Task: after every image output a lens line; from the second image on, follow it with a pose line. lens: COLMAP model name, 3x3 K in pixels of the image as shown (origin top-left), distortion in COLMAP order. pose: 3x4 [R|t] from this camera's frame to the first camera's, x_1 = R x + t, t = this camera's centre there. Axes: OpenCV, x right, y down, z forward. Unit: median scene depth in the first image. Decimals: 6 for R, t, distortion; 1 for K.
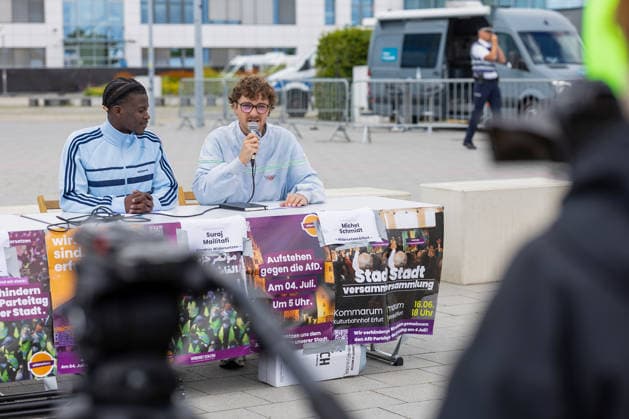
lens RADIAL K [[1524.9, 0, 314.5], [0, 1524.9, 209.5], [0, 0, 1]] dist [0.139006, -0.242991]
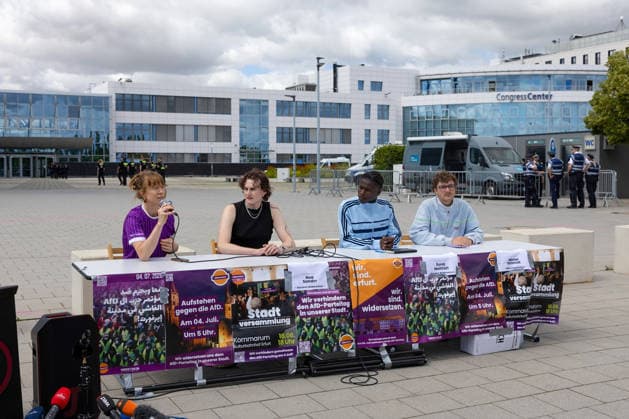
lens RADIAL K [[736.1, 0, 314.5], [0, 736.1, 209.5], [0, 0, 1]] dist [0.009243, 0.003652]
pose [[0.998350, 0.014373, -0.055588, -0.154590], [-0.016078, 0.999410, -0.030356, -0.016718], [0.055118, 0.031200, 0.997992, 0.173204]]
